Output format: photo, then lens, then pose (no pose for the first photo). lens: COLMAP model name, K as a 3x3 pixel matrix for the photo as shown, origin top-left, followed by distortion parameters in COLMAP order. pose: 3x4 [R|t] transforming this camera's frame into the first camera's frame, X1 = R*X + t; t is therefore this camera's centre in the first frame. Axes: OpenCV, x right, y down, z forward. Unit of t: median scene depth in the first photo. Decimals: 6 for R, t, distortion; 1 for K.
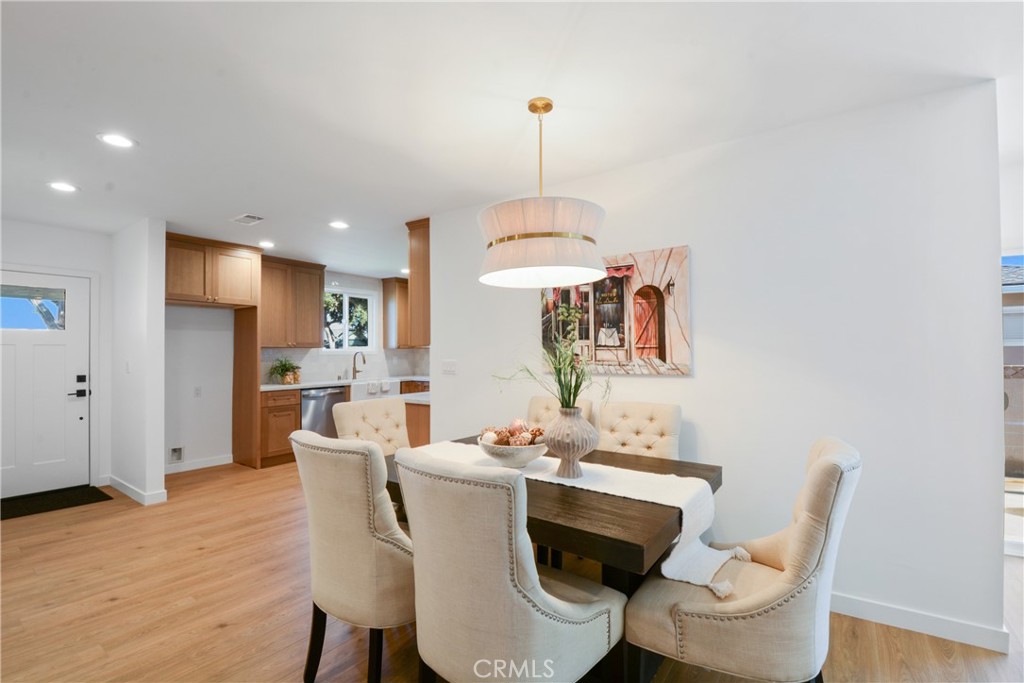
lens RADIAL K [[456.8, 0, 515.3], [0, 456.8, 345.2], [0, 0, 1]] dist [0.001819, -0.012536]
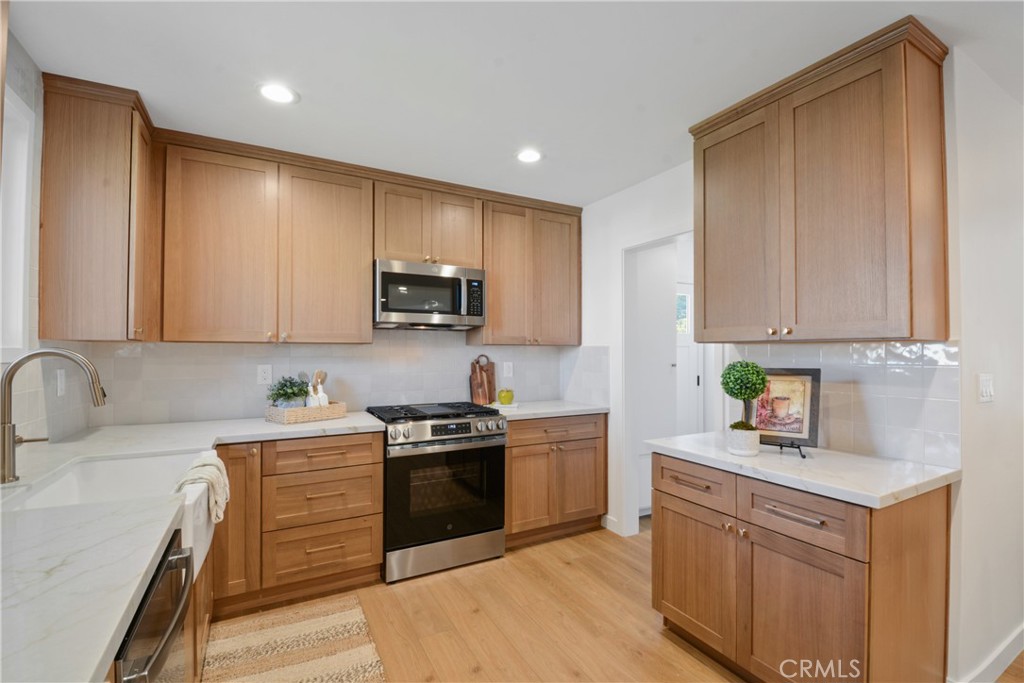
lens RADIAL K [[456.8, 0, 533.7], [0, 456.8, 347.2], [0, 0, 1]] dist [0.001819, -0.012536]
pose [[0.423474, 0.016225, 0.905763, -0.922843], [-0.017310, 0.999802, -0.009817, 0.021220], [-0.905743, -0.011522, 0.423671, 1.468643]]
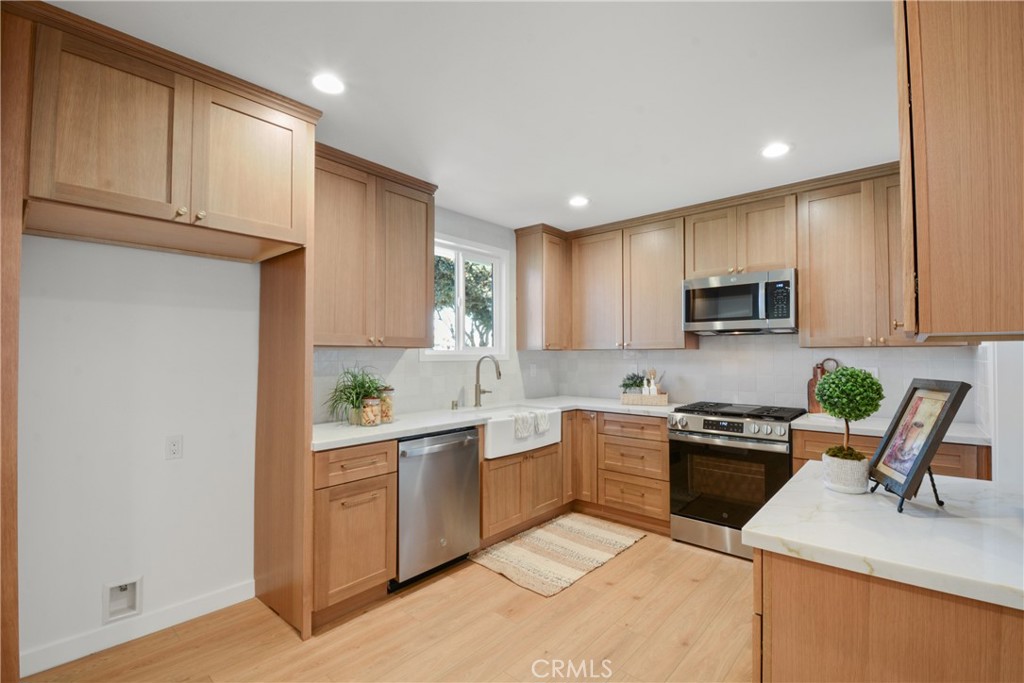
lens RADIAL K [[456.8, 0, 508.8], [0, 456.8, 346.2], [0, 0, 1]] dist [0.001819, -0.012536]
pose [[0.993258, 0.002545, -0.115895, -0.534260], [-0.003171, 0.999981, -0.005224, 0.011416], [0.115879, 0.005556, 0.993248, 0.975790]]
